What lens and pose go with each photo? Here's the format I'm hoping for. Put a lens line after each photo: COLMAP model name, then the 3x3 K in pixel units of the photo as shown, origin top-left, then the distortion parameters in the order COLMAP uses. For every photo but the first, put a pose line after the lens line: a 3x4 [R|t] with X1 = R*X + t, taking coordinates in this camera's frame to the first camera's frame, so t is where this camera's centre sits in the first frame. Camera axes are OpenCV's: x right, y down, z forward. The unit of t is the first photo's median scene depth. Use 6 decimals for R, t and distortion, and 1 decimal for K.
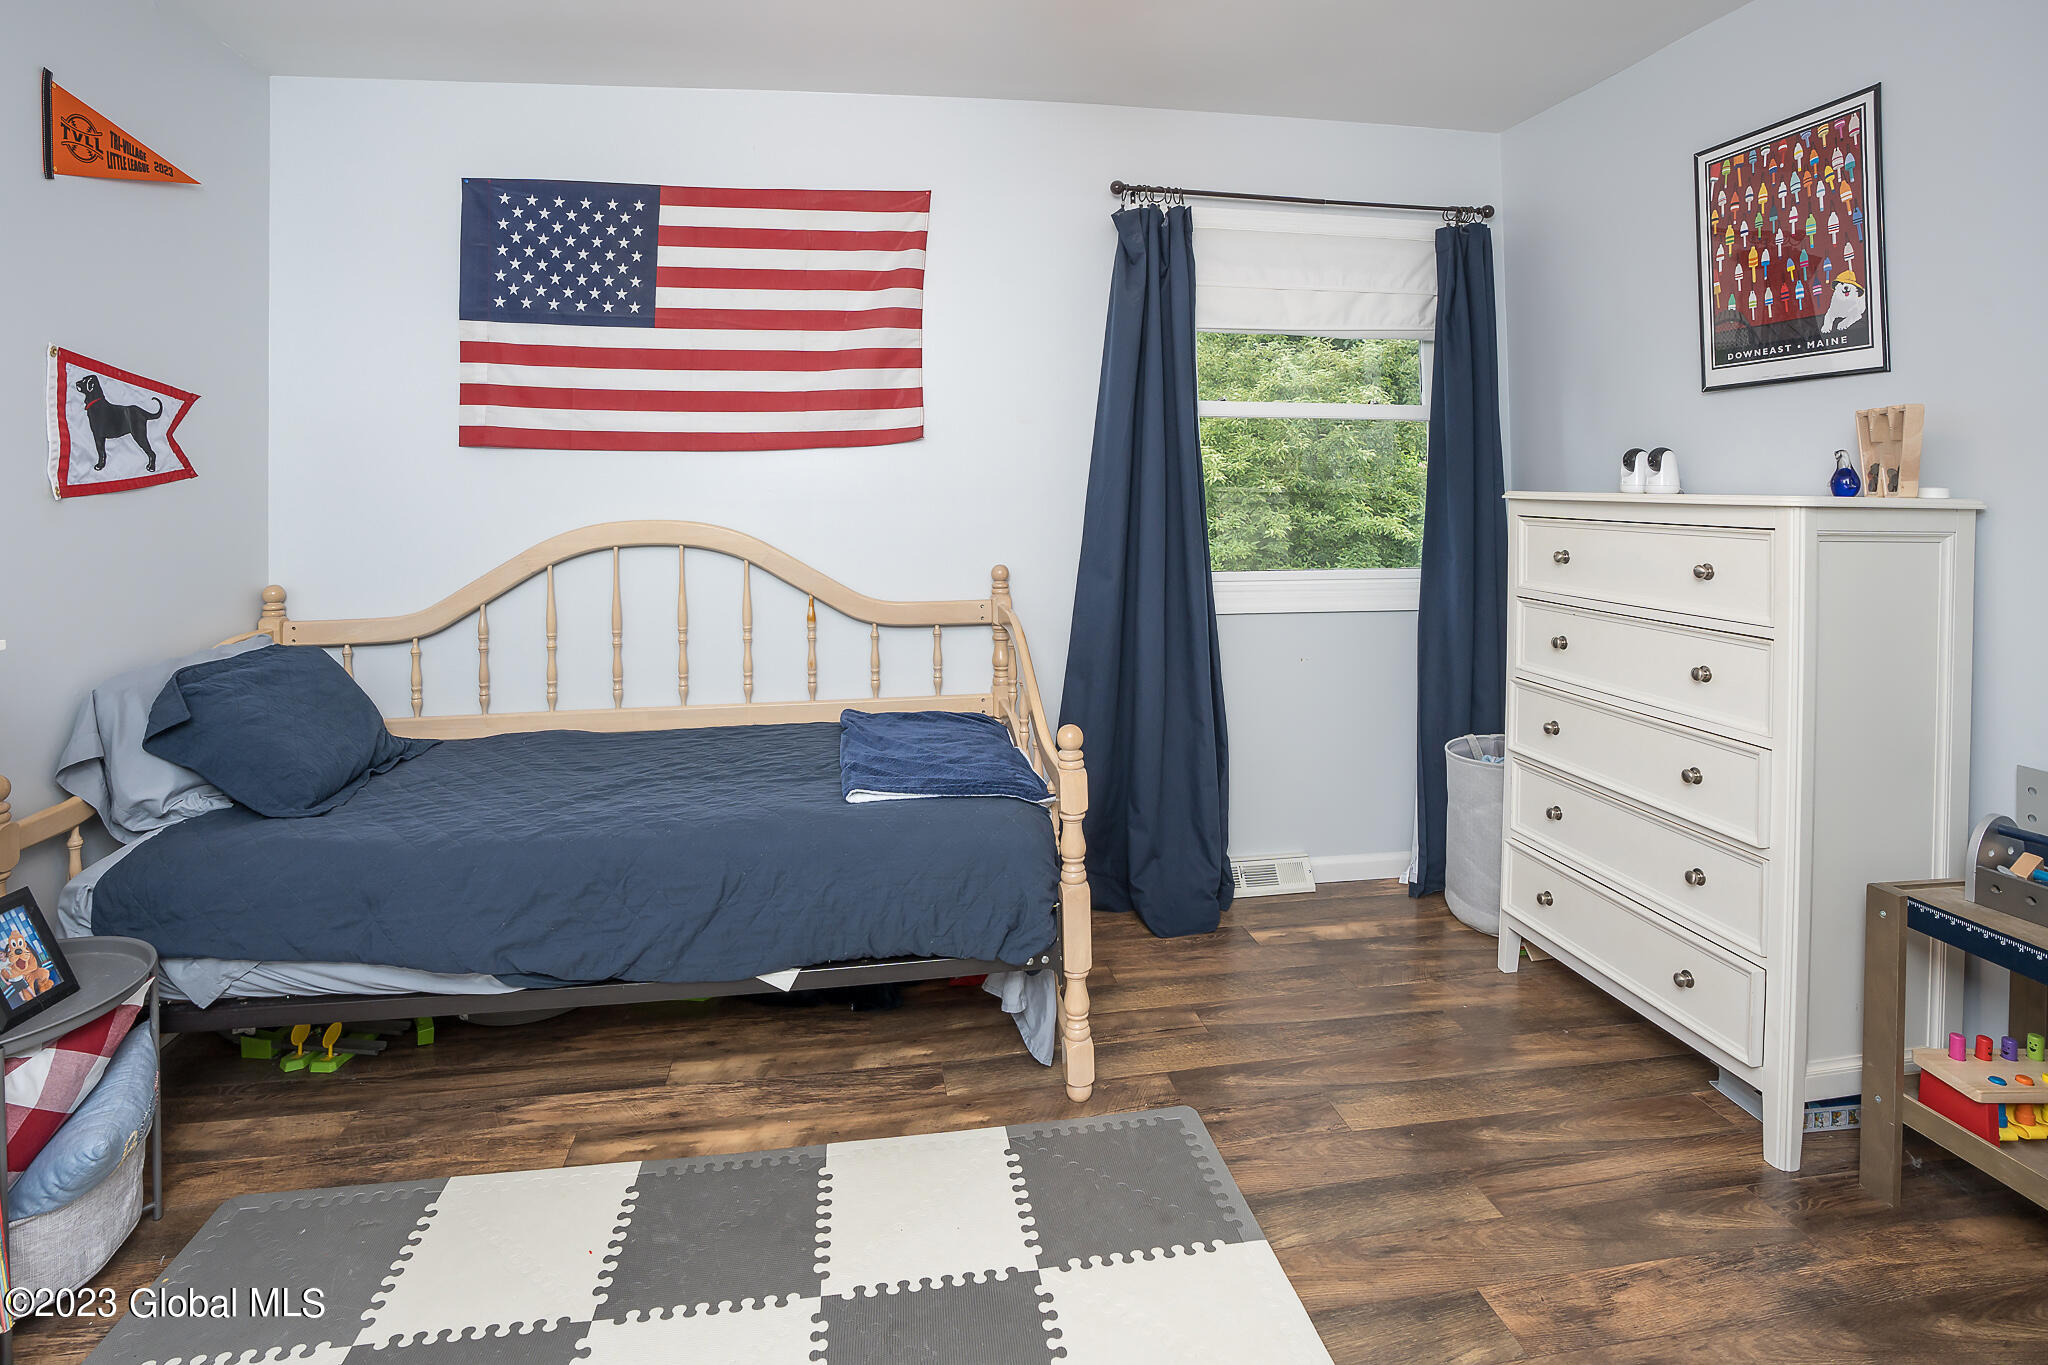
lens RADIAL K [[1044.5, 0, 856.2], [0, 1044.5, 443.5], [0, 0, 1]] dist [-0.038712, 0.010046]
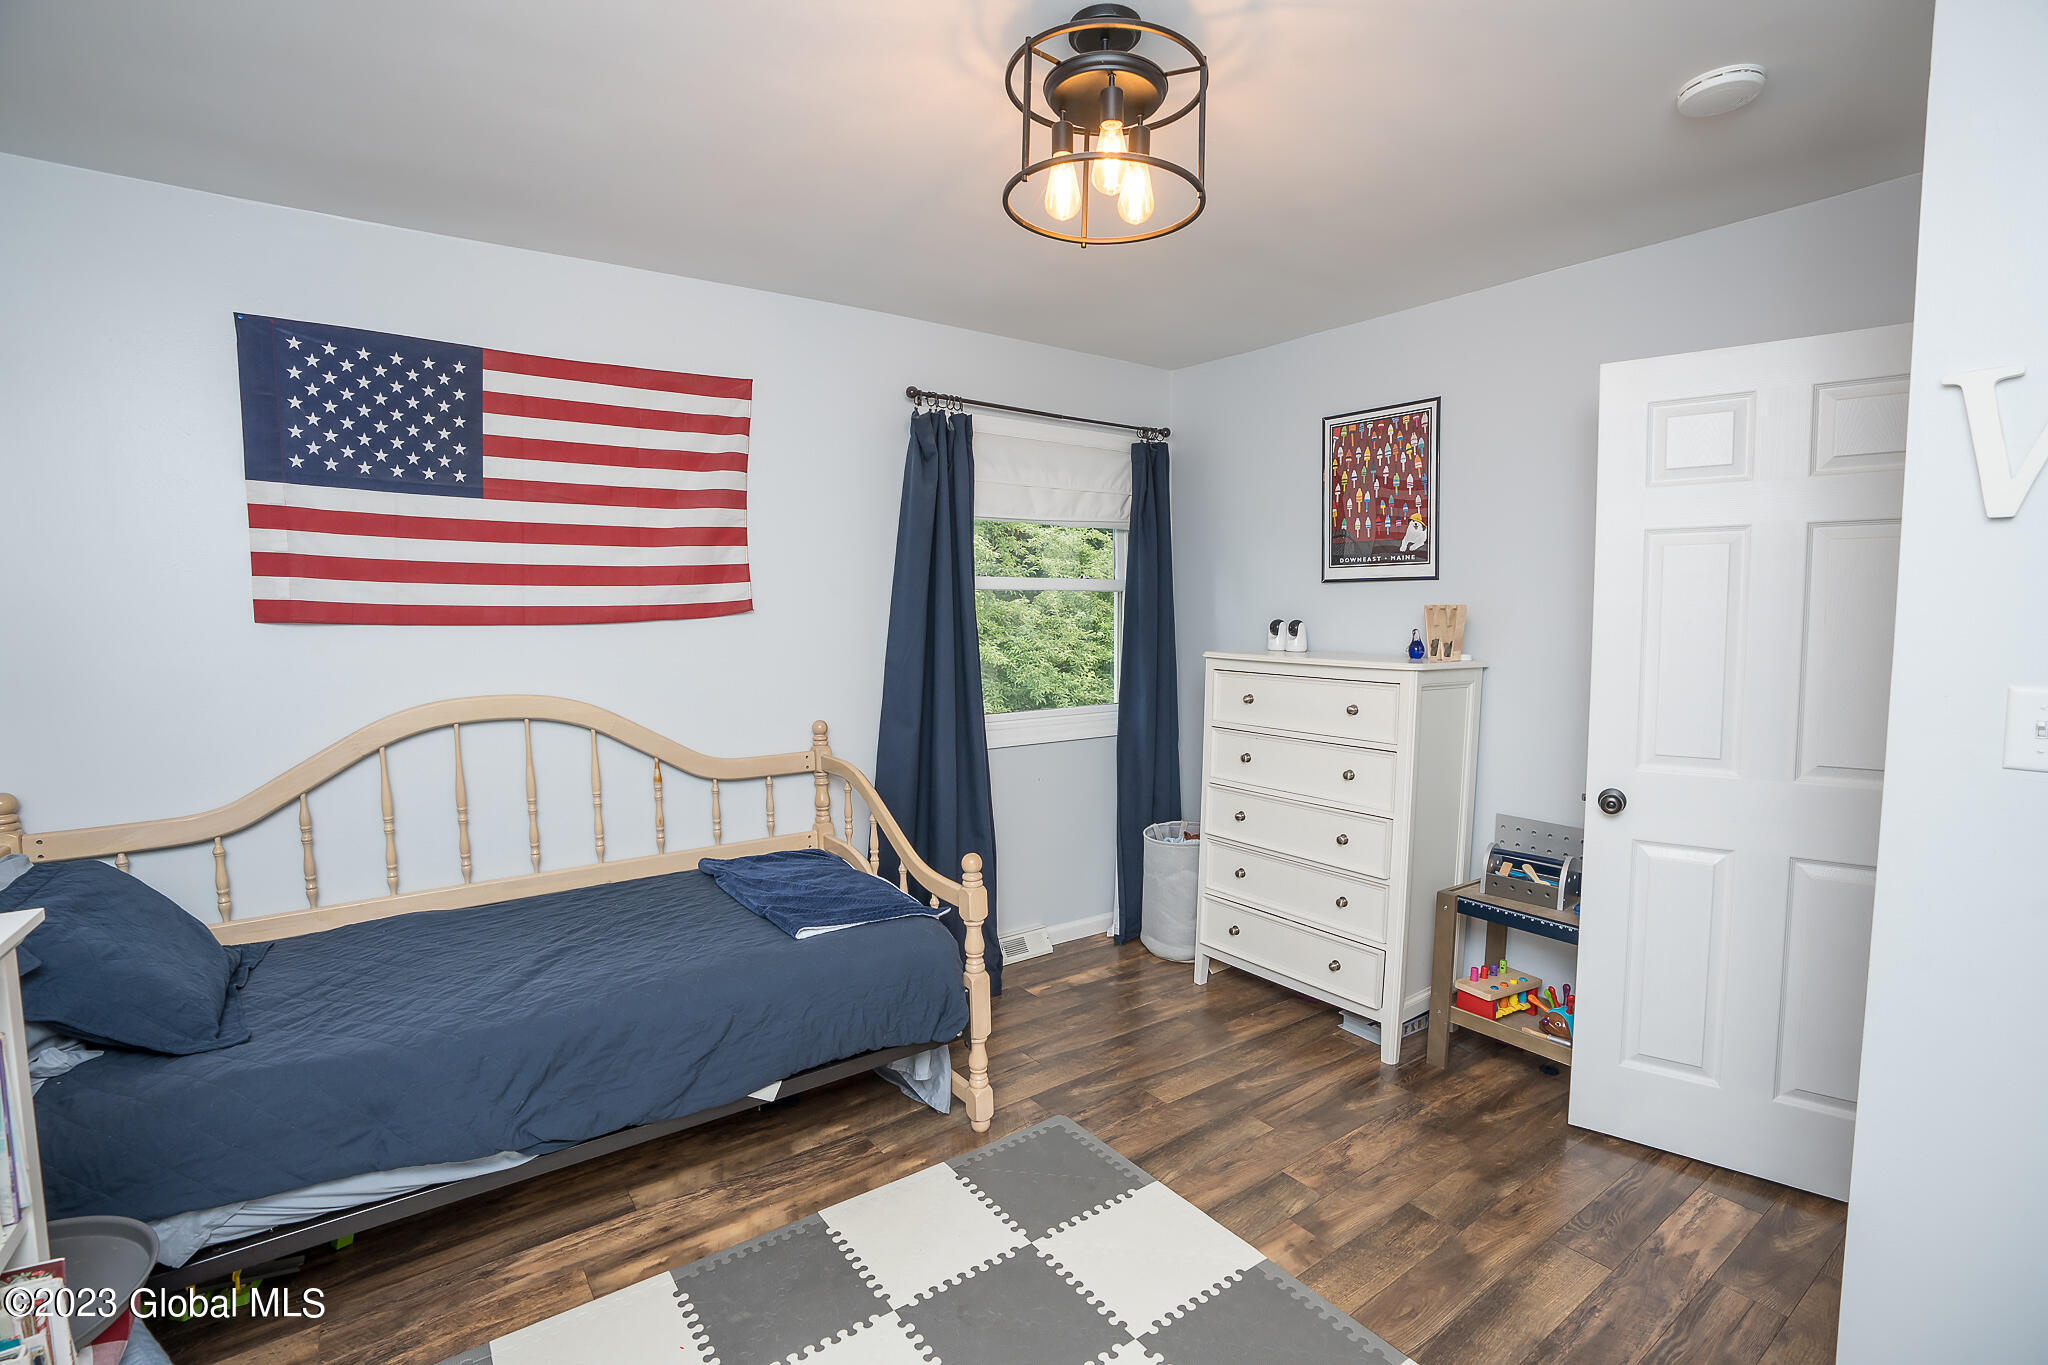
lens RADIAL K [[939.2, 0, 1023.3], [0, 939.2, 687.9], [0, 0, 1]] dist [-0.034514, 0.009178]
pose [[0.888832, -0.038157, 0.456641, -0.197449], [-0.008380, 0.995007, 0.099454, -0.033133], [-0.458156, -0.092225, 0.884075, -0.018799]]
